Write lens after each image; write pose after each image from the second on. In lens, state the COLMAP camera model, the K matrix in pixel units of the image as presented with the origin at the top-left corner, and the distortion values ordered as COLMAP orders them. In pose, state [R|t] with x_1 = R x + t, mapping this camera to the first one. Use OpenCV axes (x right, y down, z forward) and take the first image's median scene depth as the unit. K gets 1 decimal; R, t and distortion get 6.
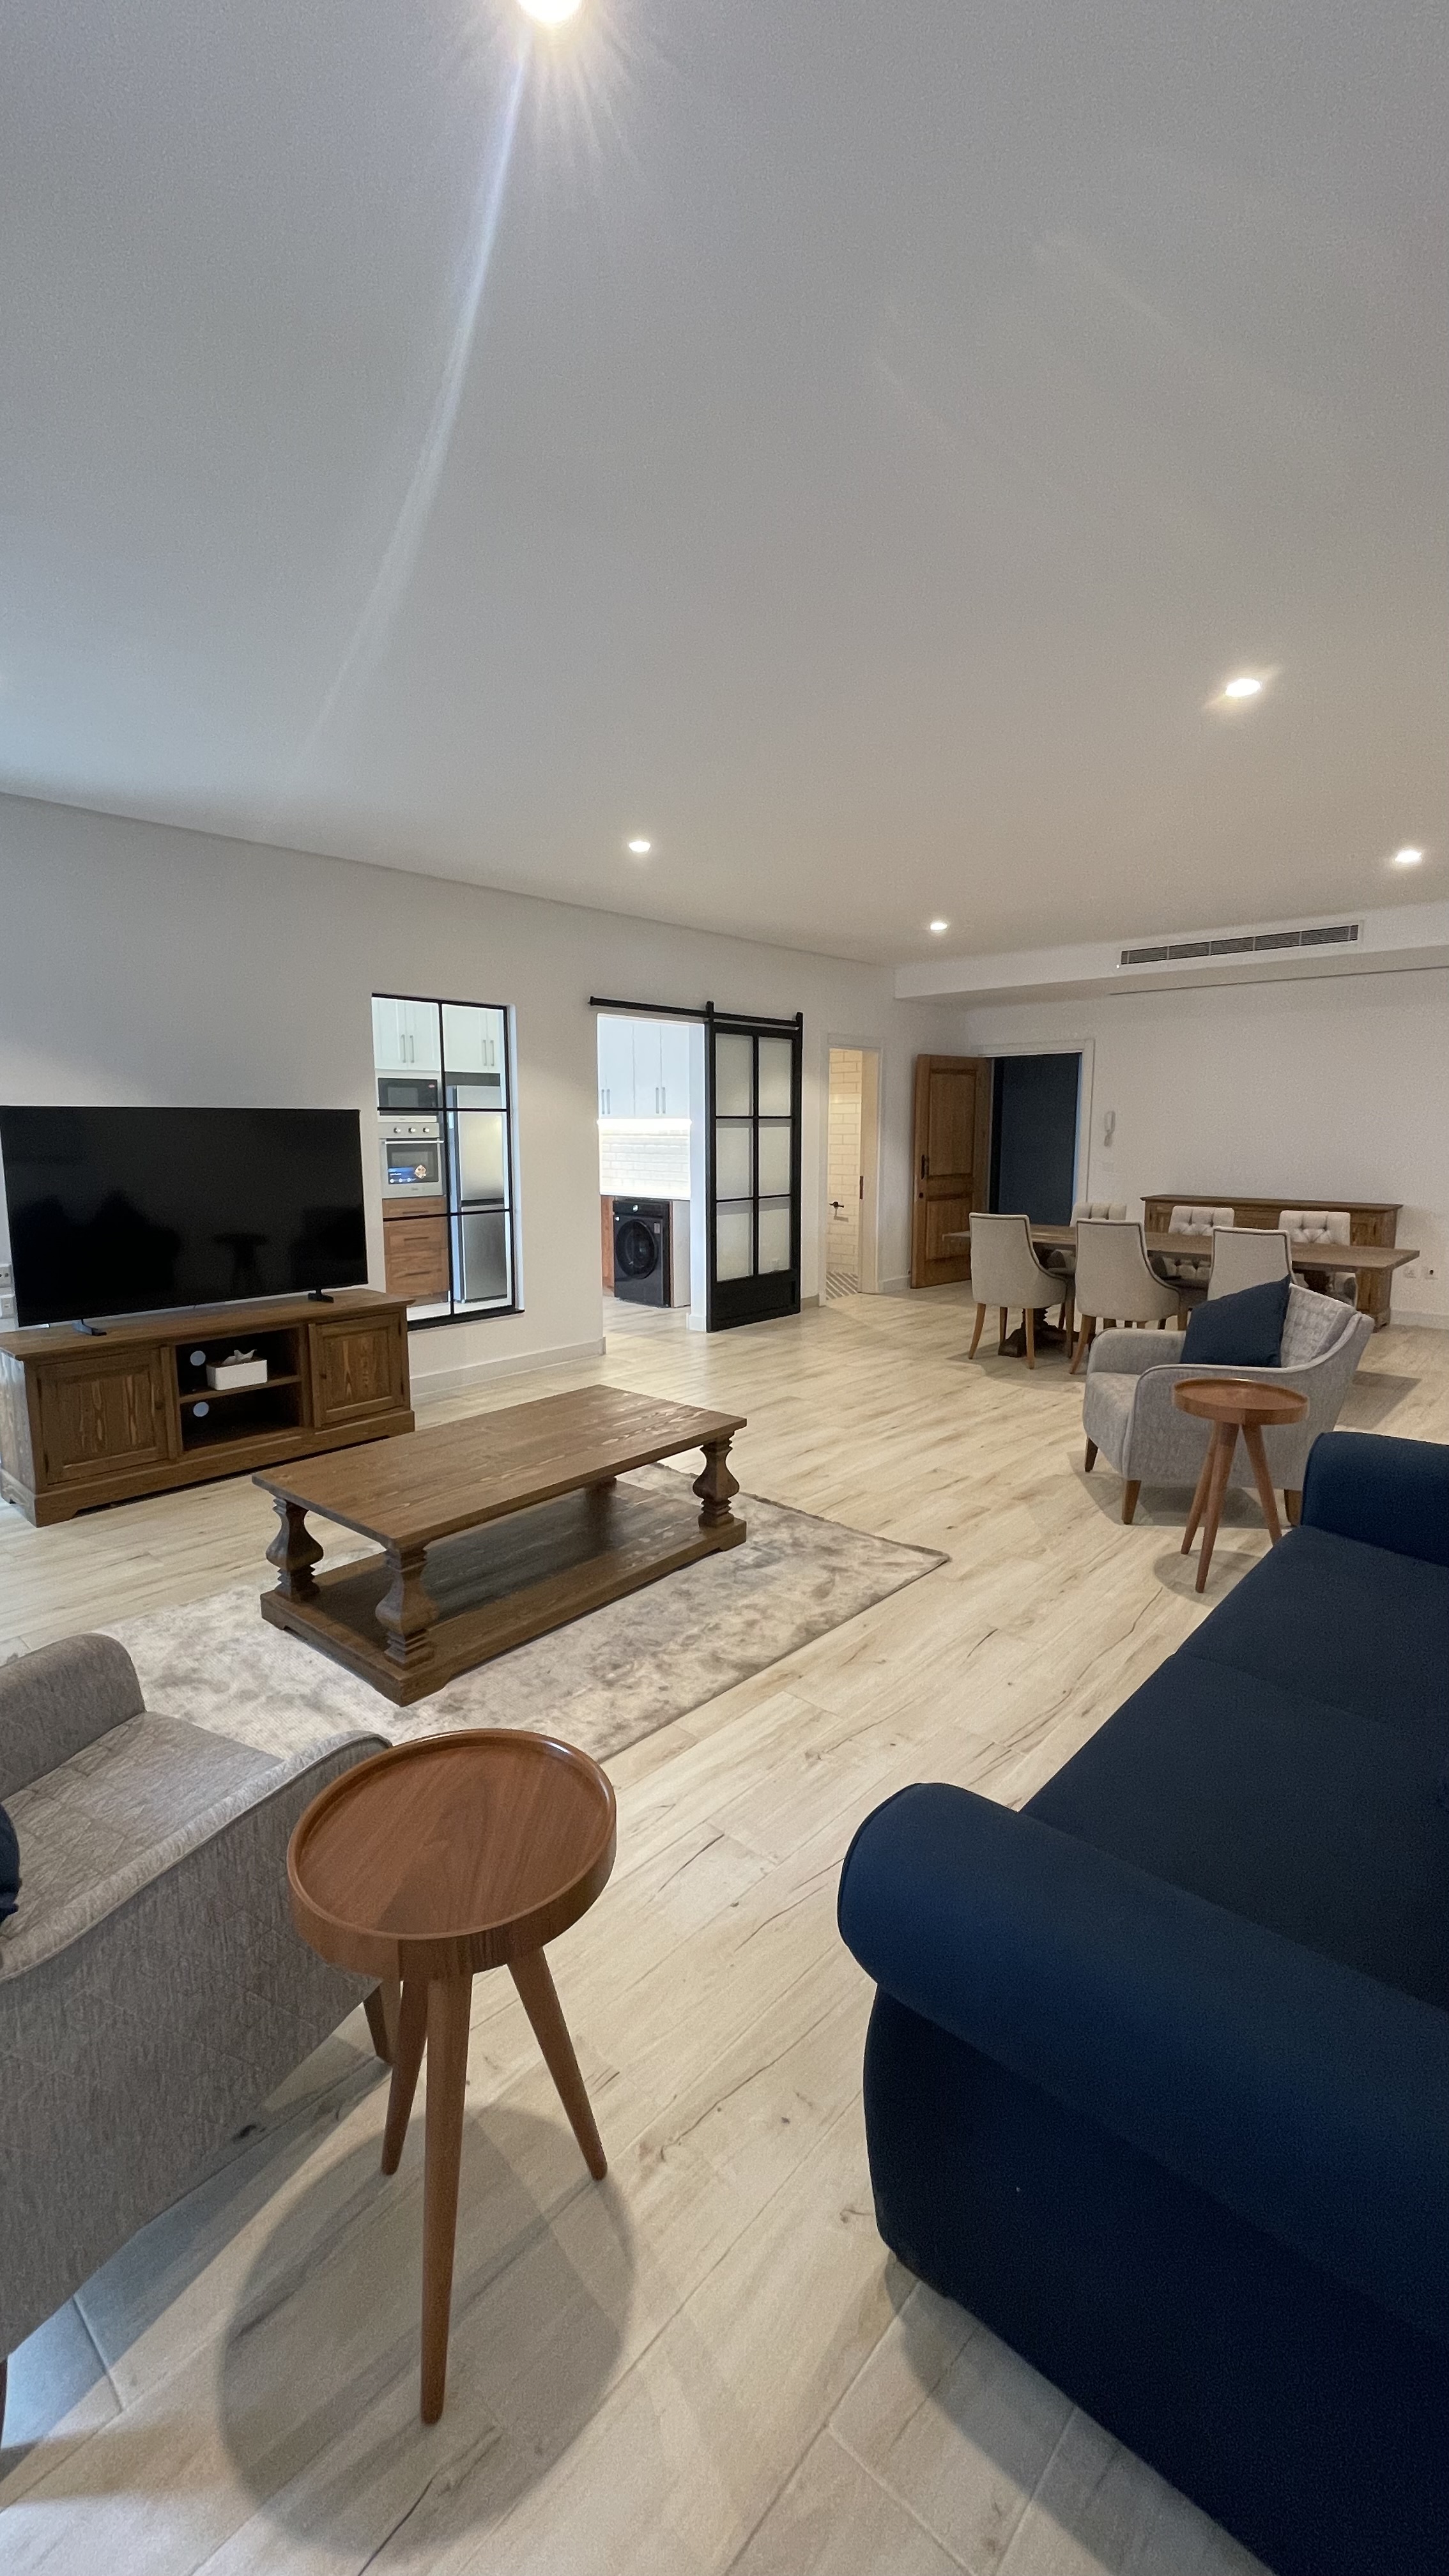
lens RADIAL K [[1037.6, 0, 711.0], [0, 1037.6, 1267.4], [0, 0, 1]] dist [-0.004242, -0.000516]
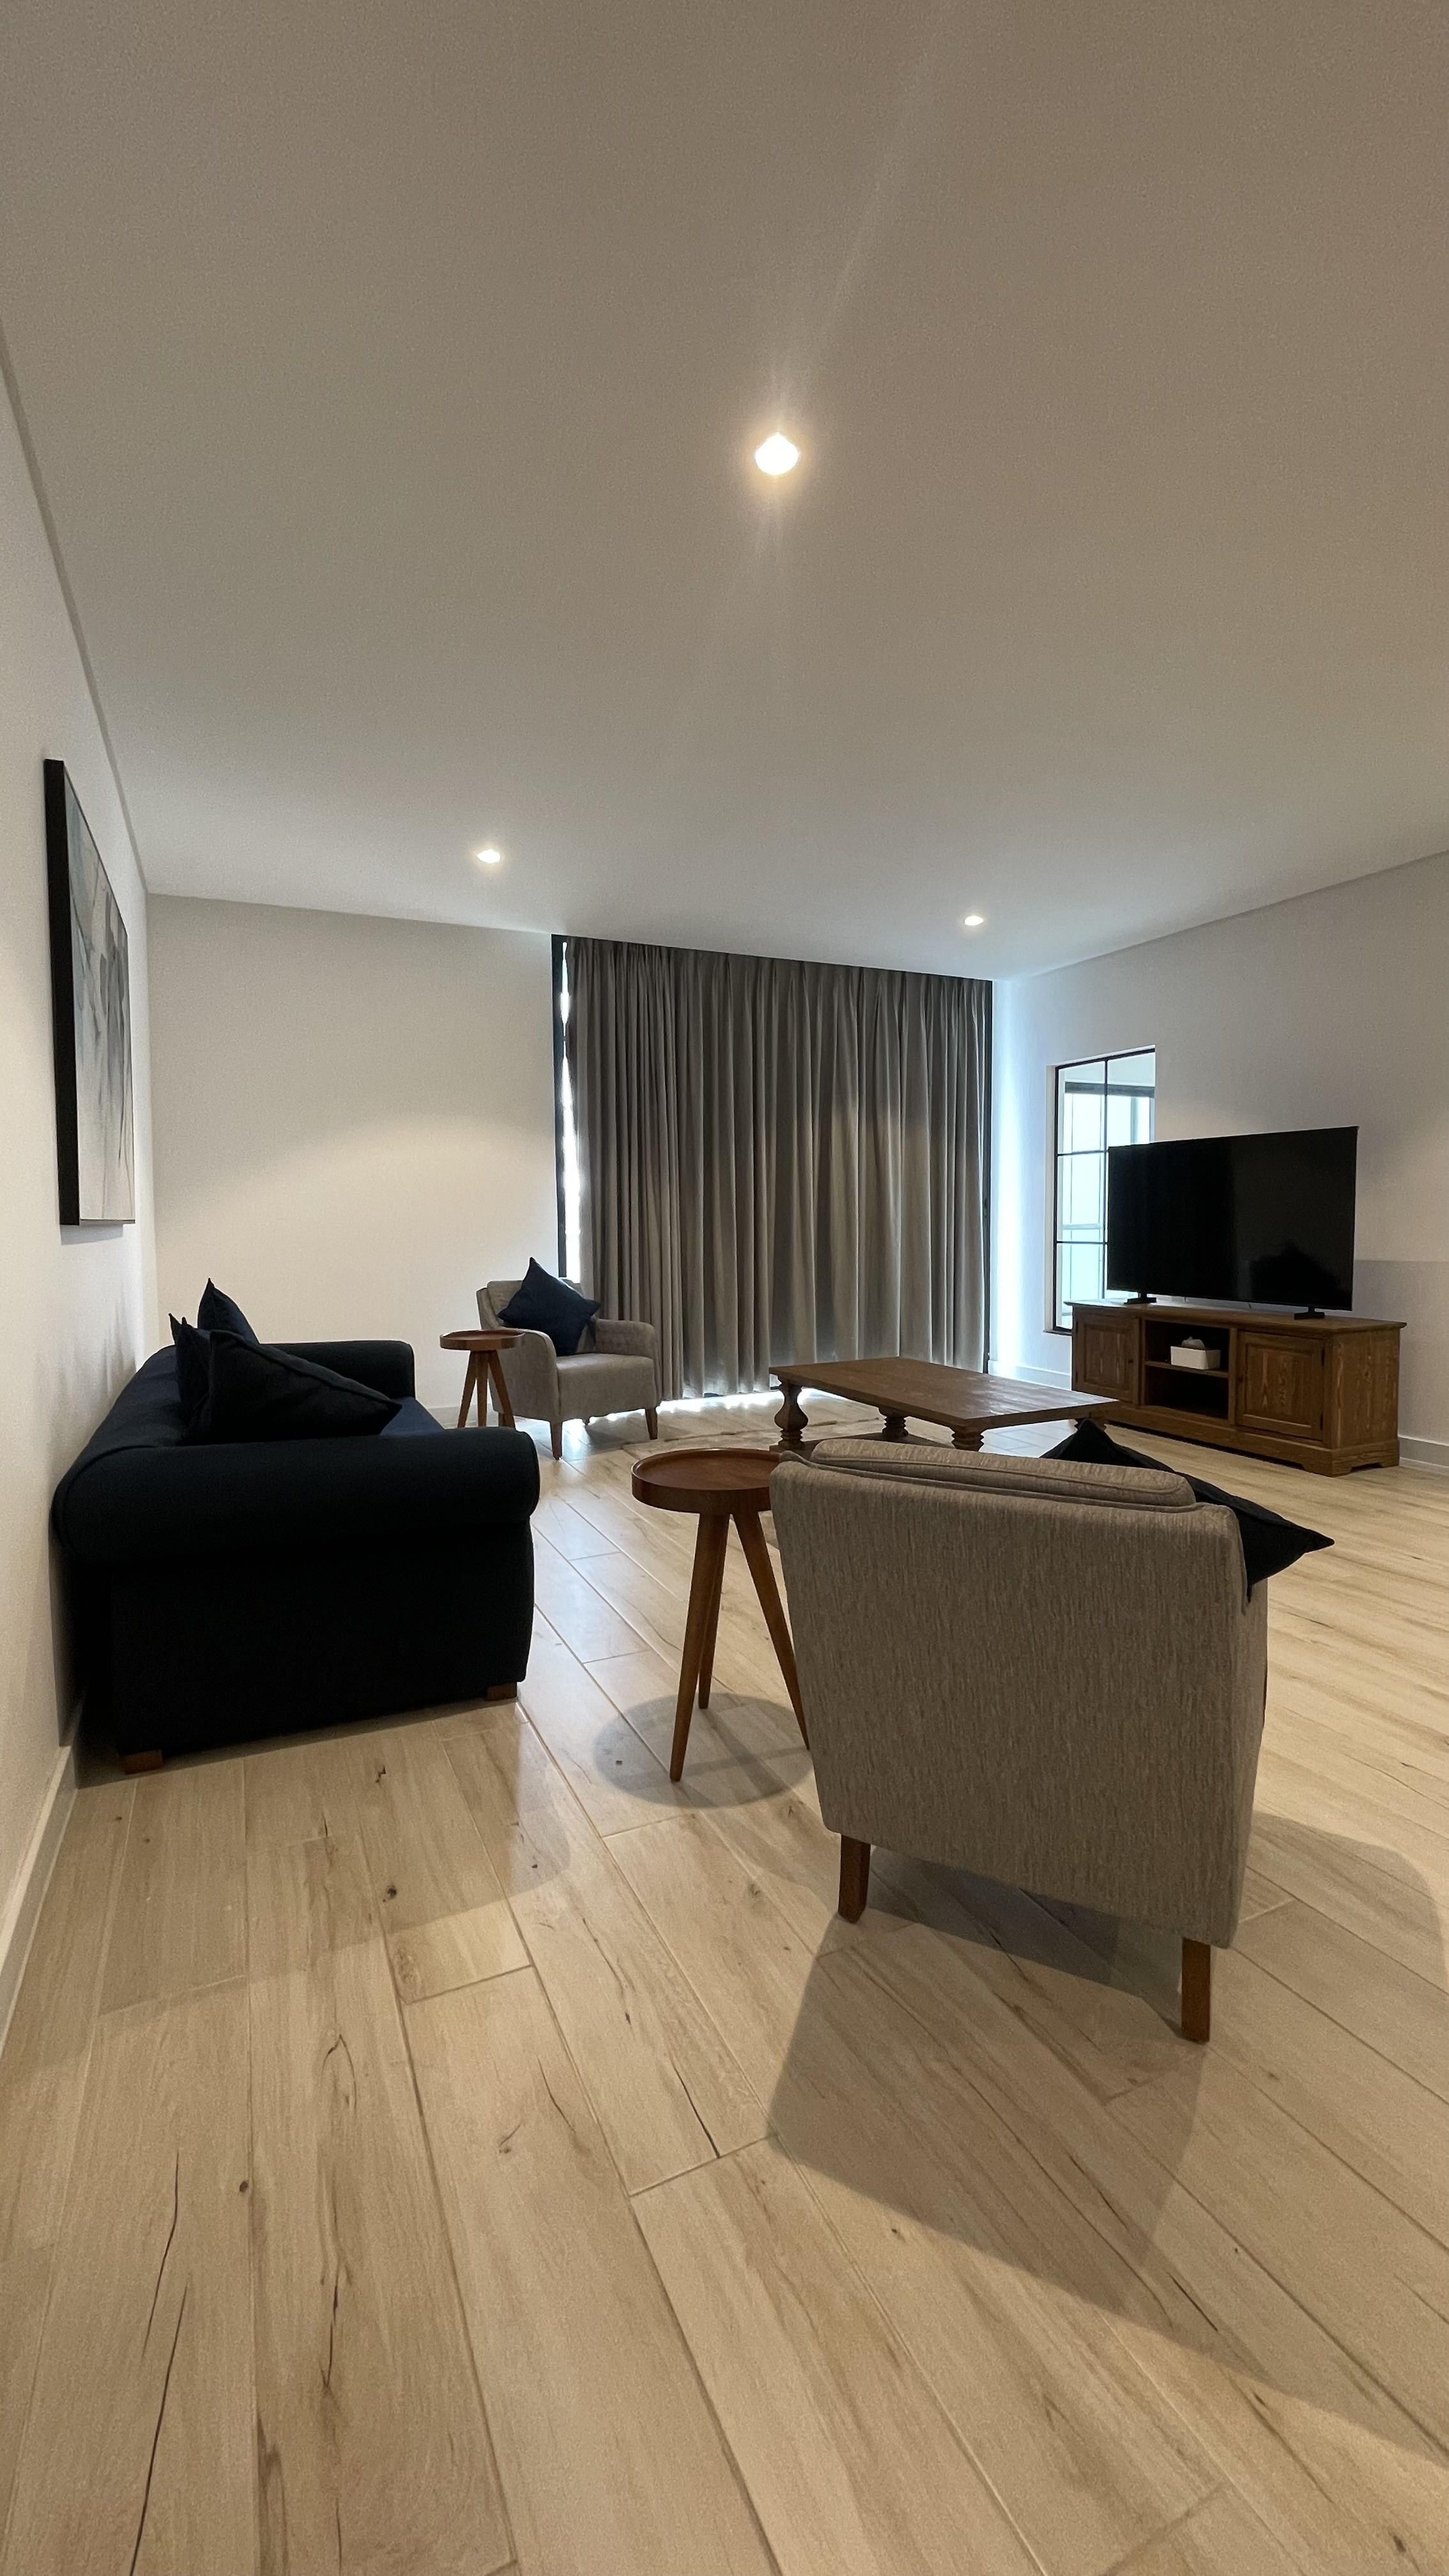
lens RADIAL K [[1037.6, 0, 711.8], [0, 1037.6, 1270.8], [0, 0, 1]] dist [-0.004242, -0.000516]
pose [[-0.390270, 0.057161, -0.918924, 0.968165], [-0.113230, 0.987515, 0.109516, -0.072627], [0.913711, 0.146791, -0.378925, 1.050428]]
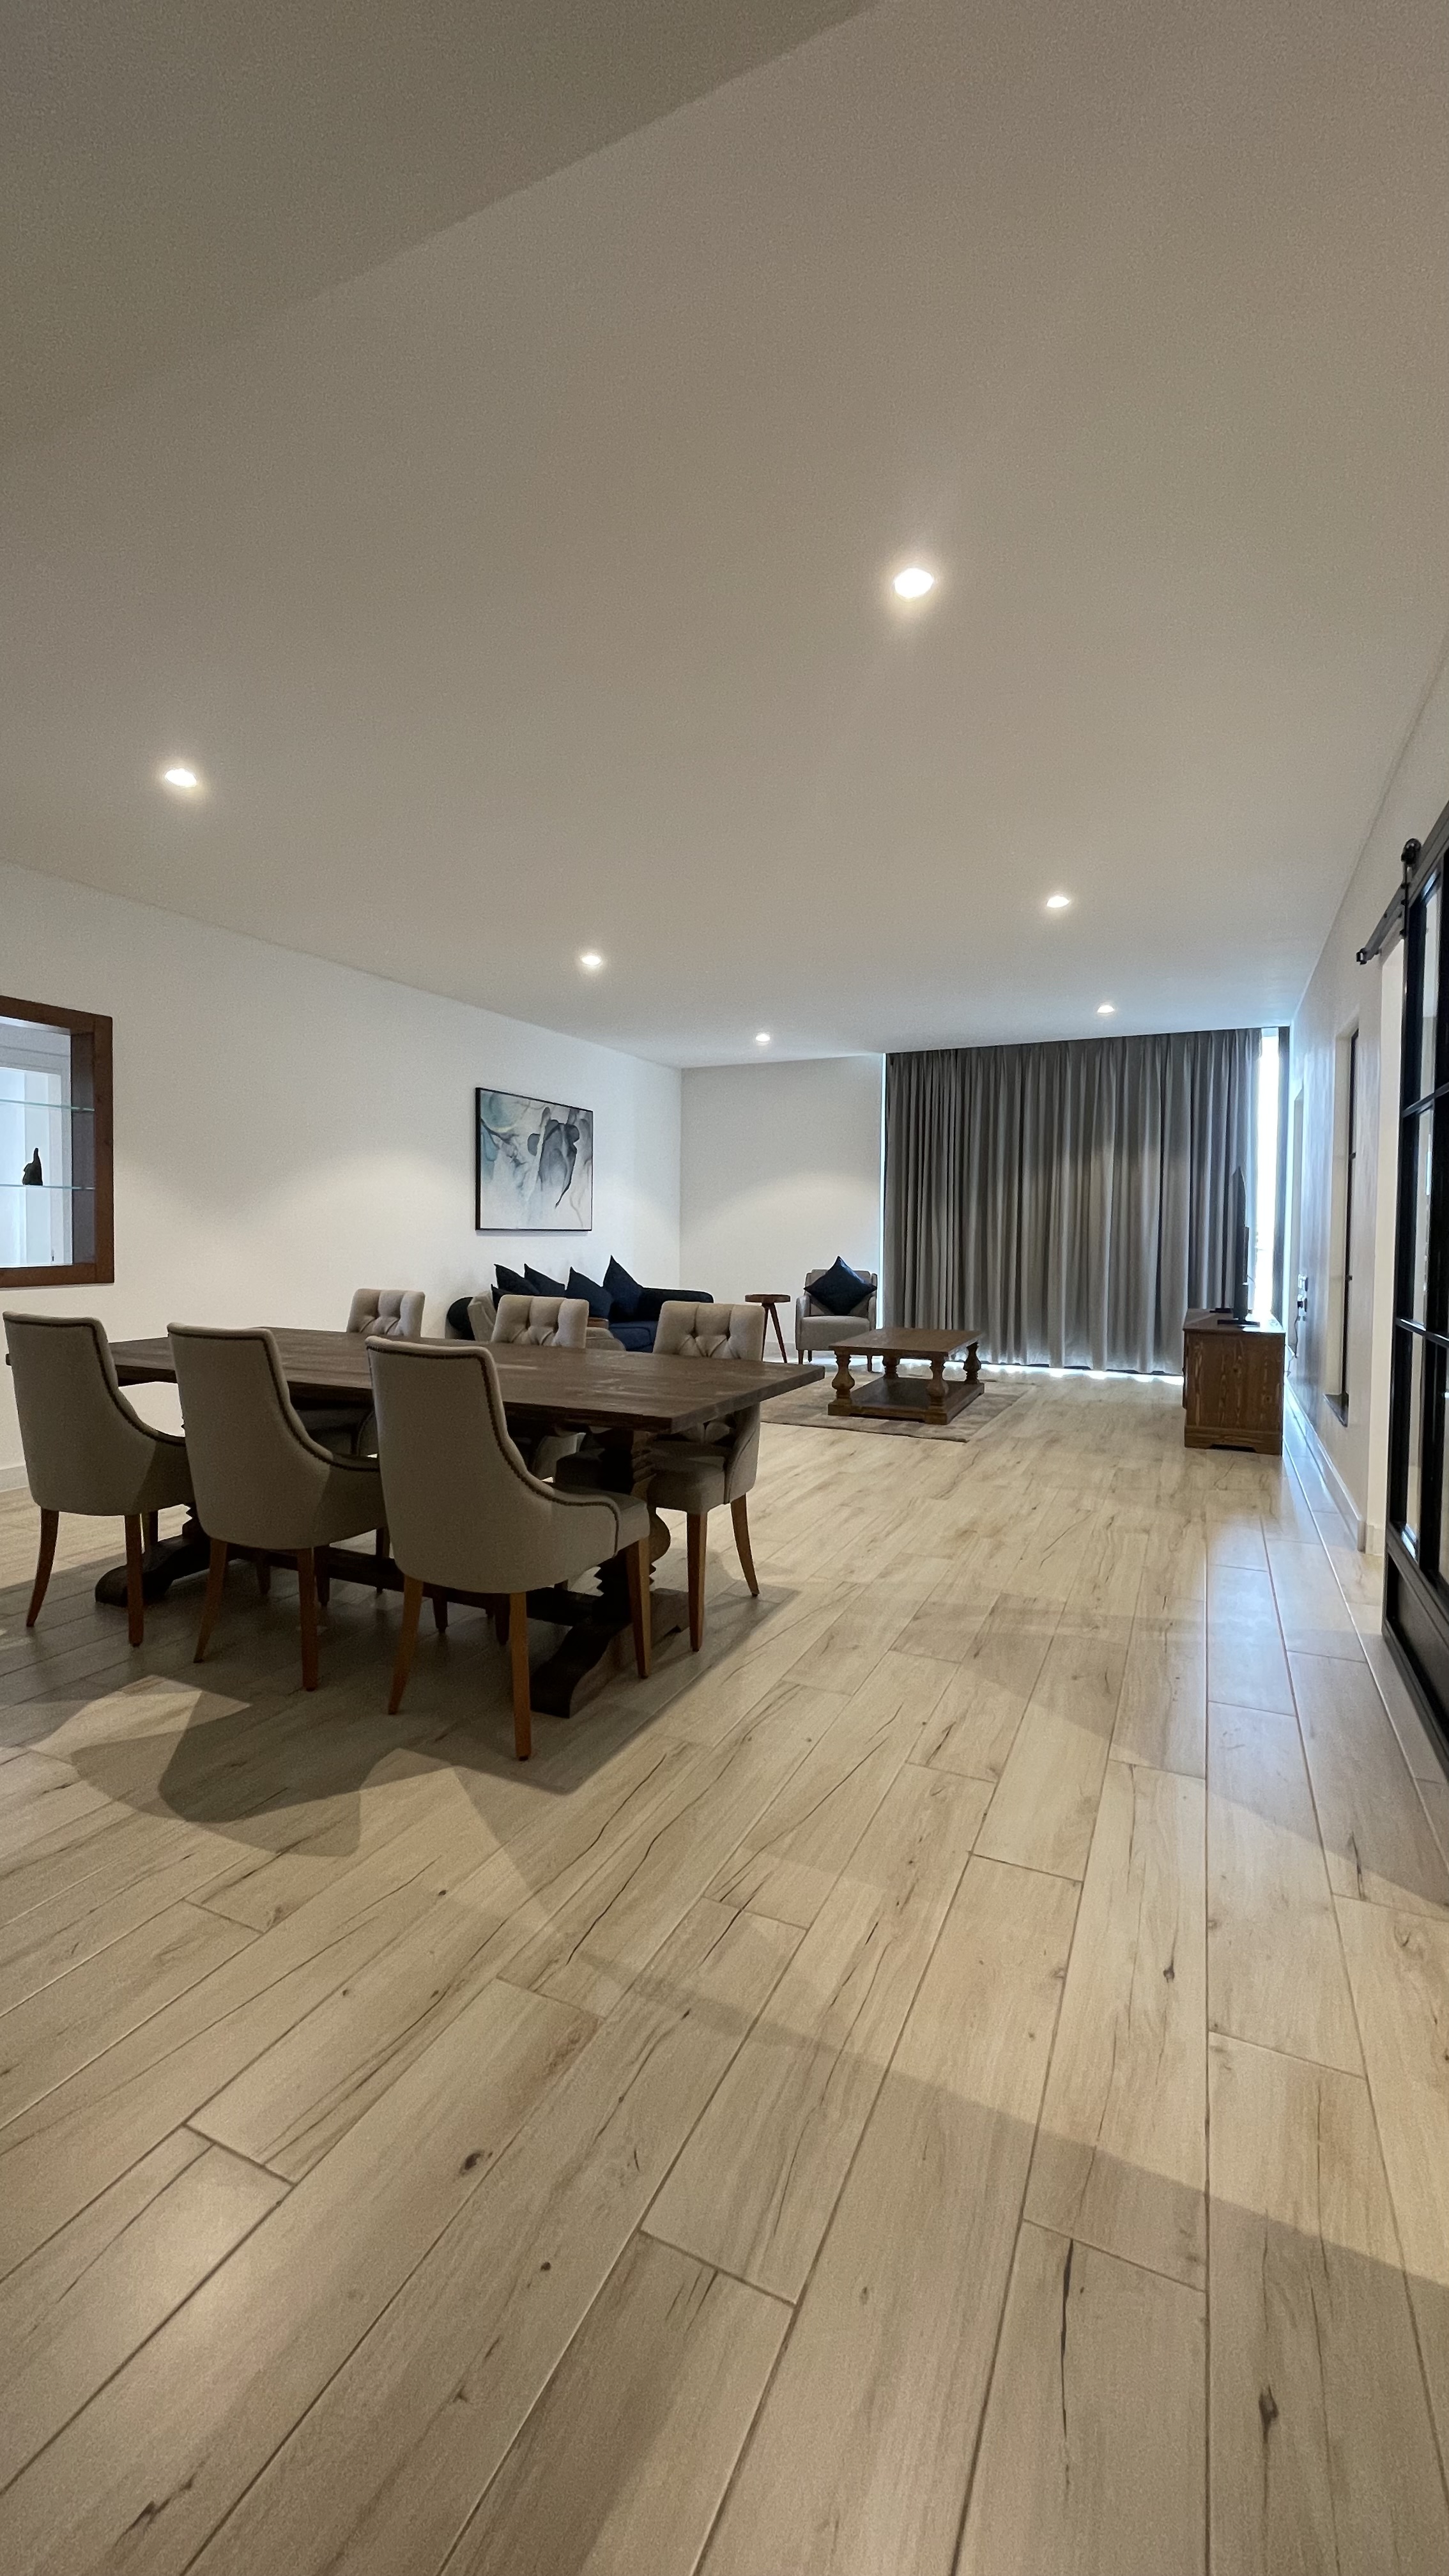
lens RADIAL K [[1037.6, 0, 699.3], [0, 1037.6, 1269.9], [0, 0, 1]] dist [-0.004242, -0.000516]
pose [[-0.957732, 0.006590, -0.287586, 0.720803], [-0.043597, 0.984864, 0.167758, -0.258972], [0.284339, 0.173205, -0.942948, 2.426741]]
